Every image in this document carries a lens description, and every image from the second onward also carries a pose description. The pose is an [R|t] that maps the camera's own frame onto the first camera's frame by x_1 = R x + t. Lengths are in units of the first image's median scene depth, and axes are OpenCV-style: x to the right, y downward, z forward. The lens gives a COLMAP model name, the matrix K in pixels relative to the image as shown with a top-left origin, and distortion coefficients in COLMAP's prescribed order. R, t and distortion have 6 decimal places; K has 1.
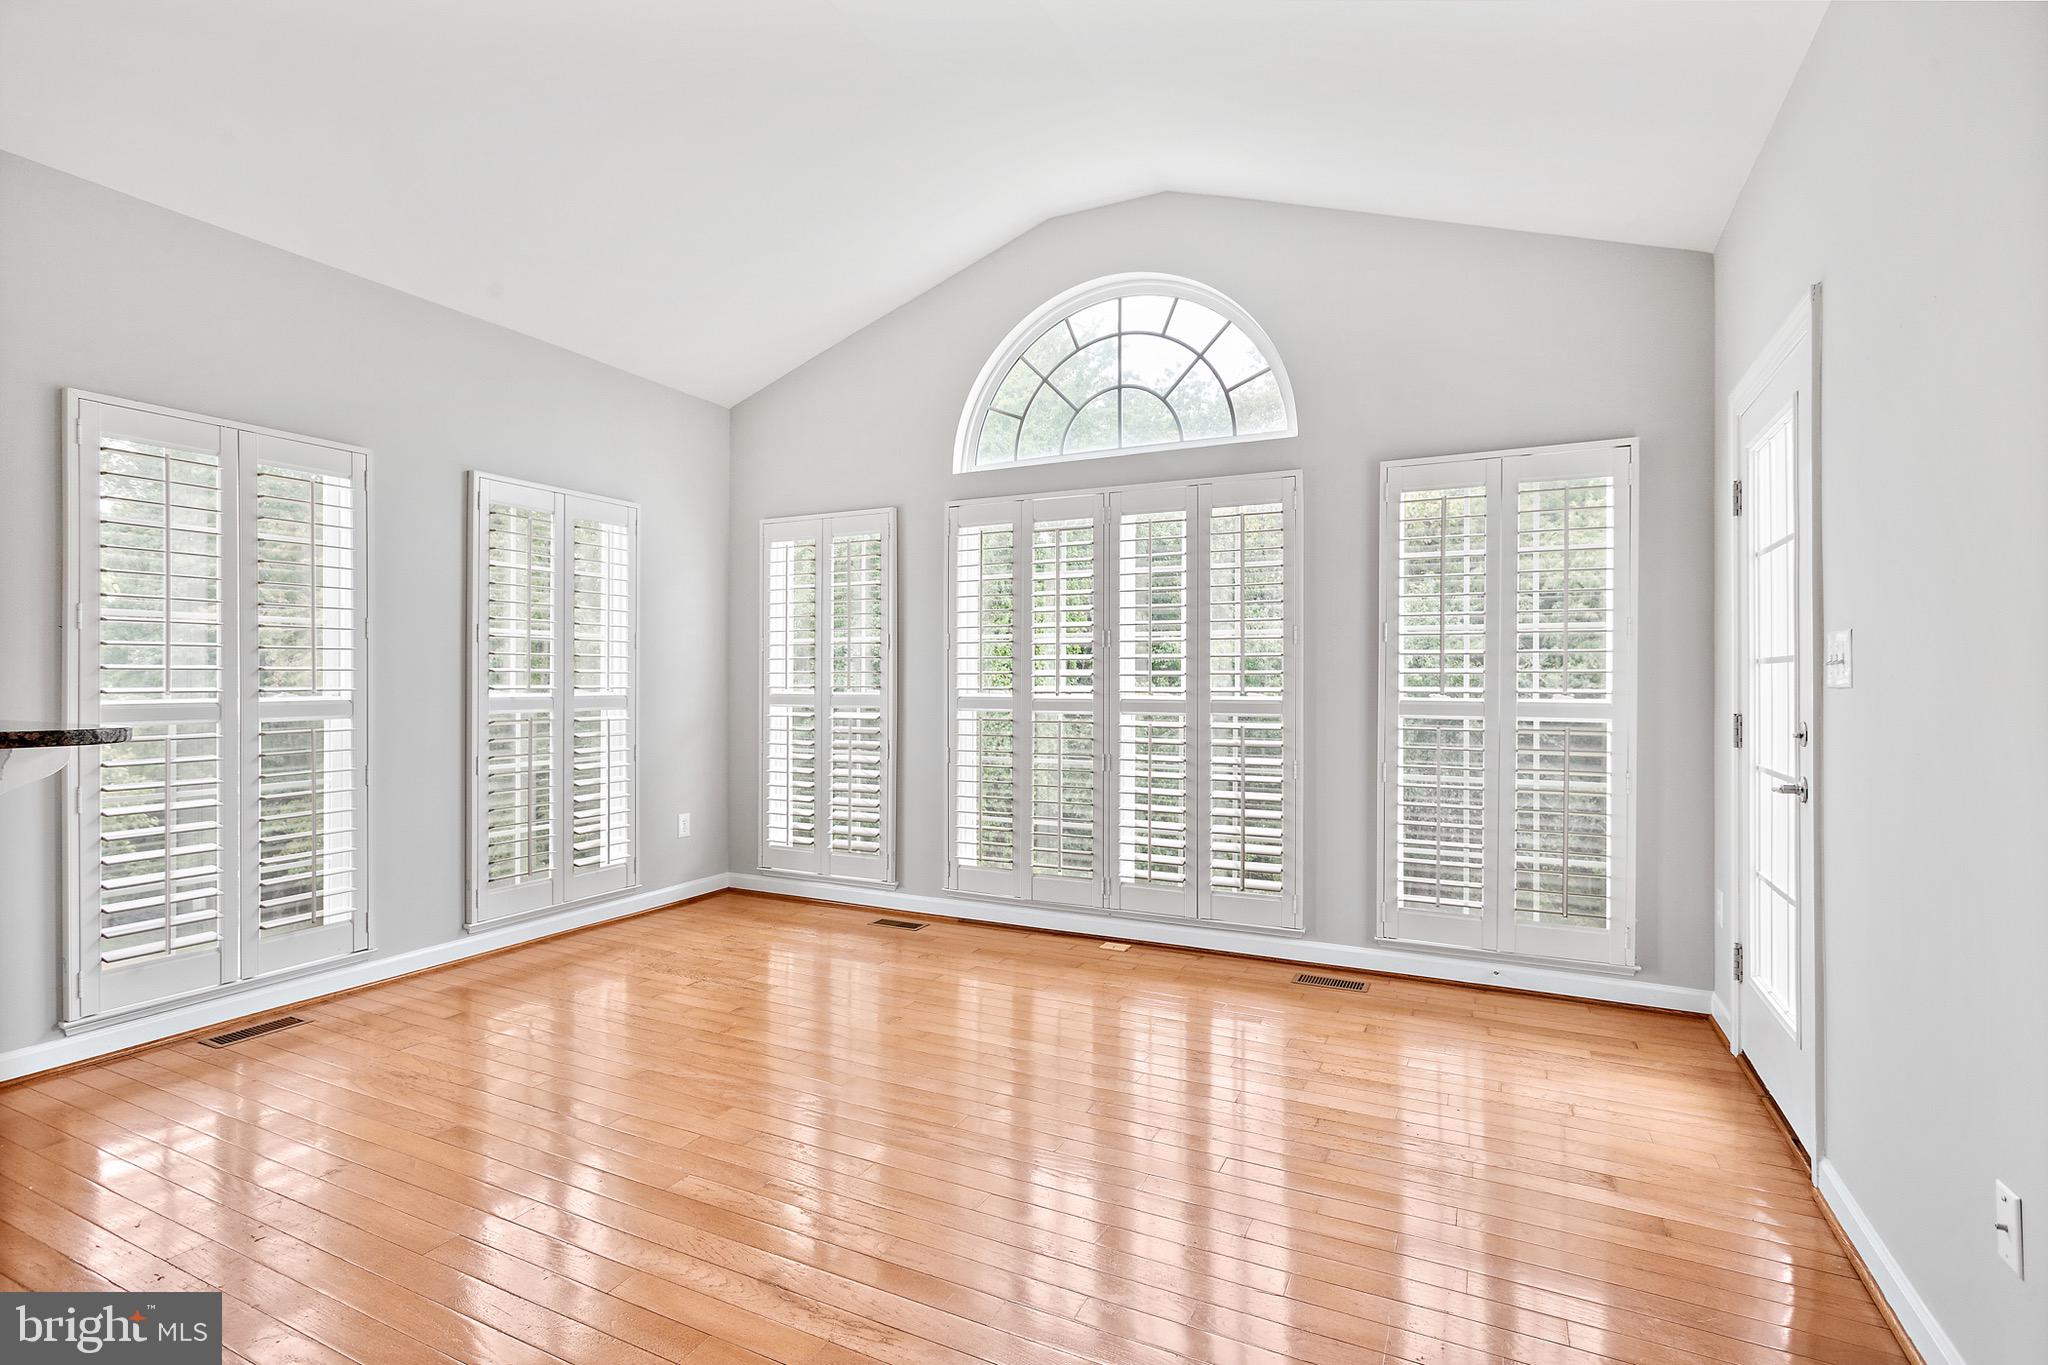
lens RADIAL K [[978.5, 0, 1021.4], [0, 978.5, 680.7], [0, 0, 1]] dist [0.002339, 0.001336]
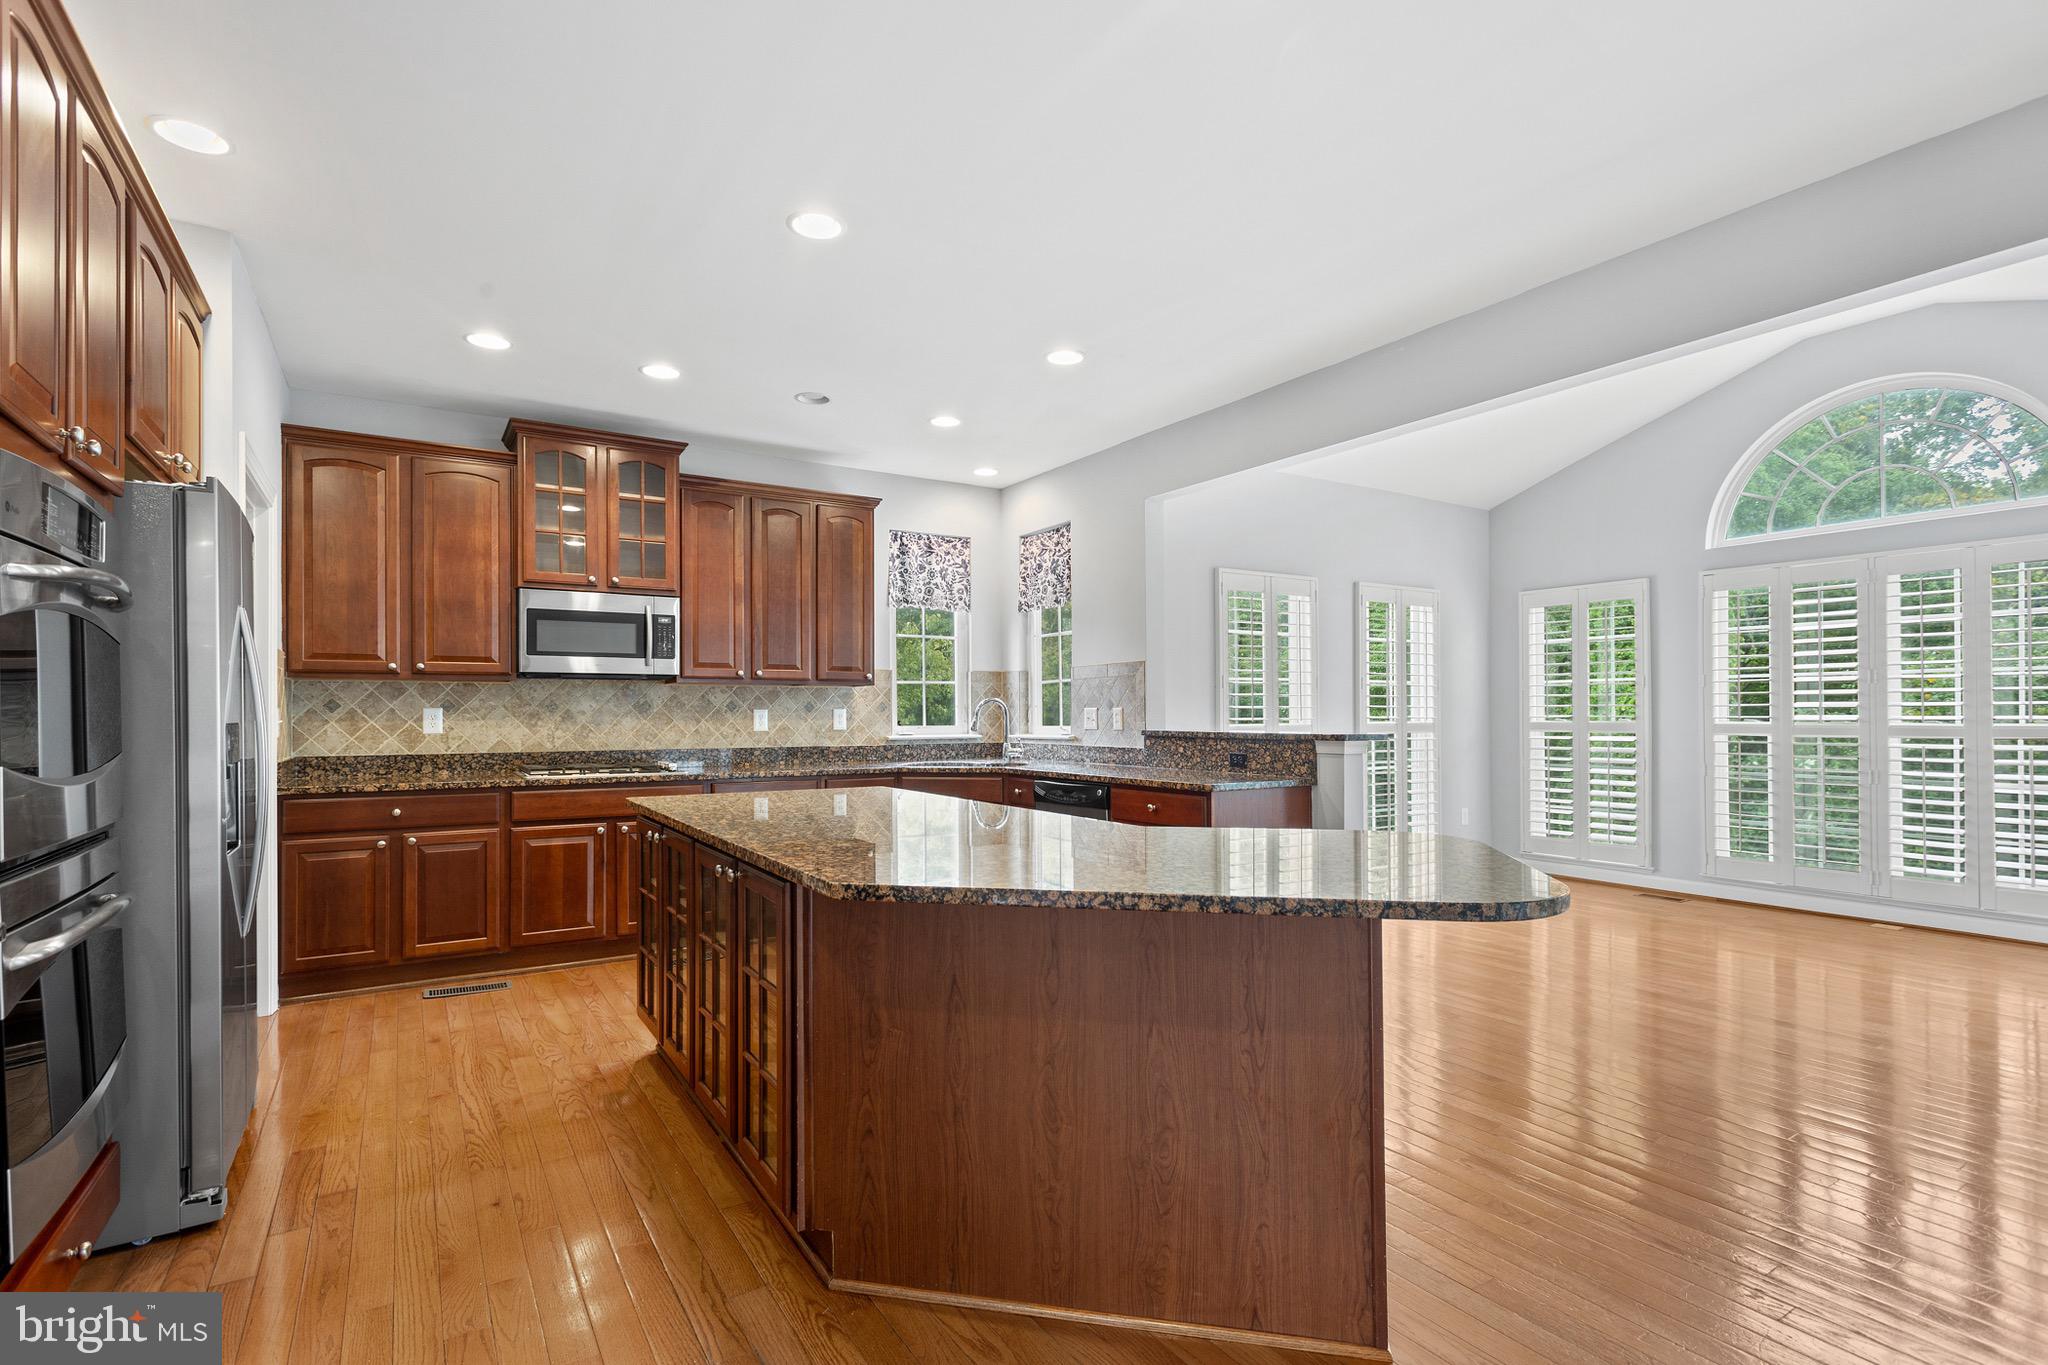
lens RADIAL K [[978.5, 0, 1028.4], [0, 978.5, 700.1], [0, 0, 1]] dist [0.002339, 0.001336]
pose [[0.857975, -0.010455, -0.513585, -0.175574], [0.004527, 0.999908, -0.012792, -0.002602], [0.513672, 0.008650, 0.857943, -0.559655]]
